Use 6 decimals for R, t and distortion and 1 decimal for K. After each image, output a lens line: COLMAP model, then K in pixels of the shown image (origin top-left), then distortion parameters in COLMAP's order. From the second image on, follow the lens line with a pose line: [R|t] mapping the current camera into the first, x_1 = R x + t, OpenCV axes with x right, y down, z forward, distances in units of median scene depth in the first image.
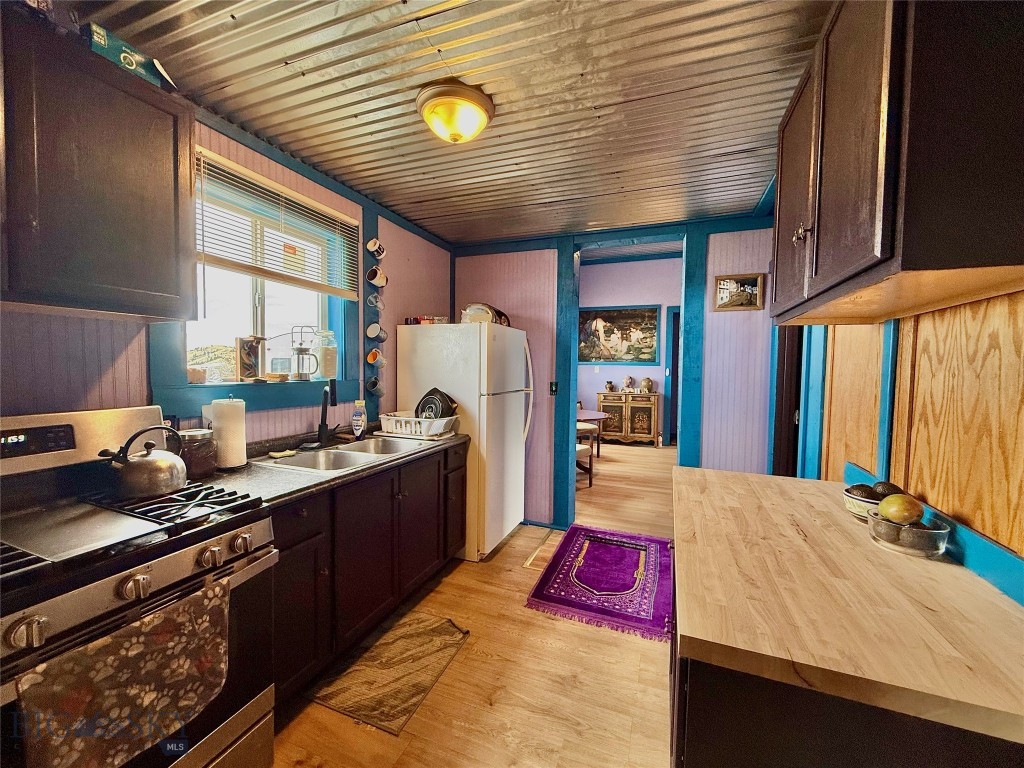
lens RADIAL K [[409.5, 0, 510.7], [0, 409.5, 382.3], [0, 0, 1]] dist [0.001048, 0.000059]
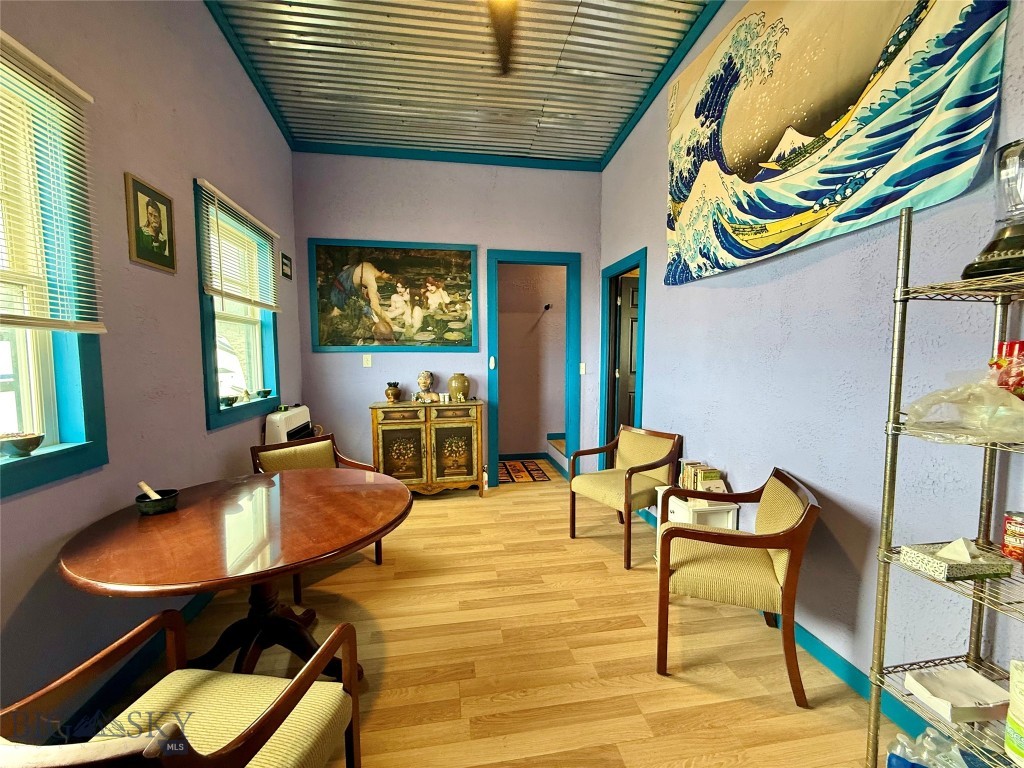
lens RADIAL K [[409.5, 0, 510.7], [0, 409.5, 382.3], [0, 0, 1]] dist [0.001048, 0.000059]
pose [[0.858887, -0.051689, 0.509550, 0.102866], [0.034174, 0.998461, 0.043681, -0.020920], [-0.511024, -0.020104, 0.859331, 0.469980]]
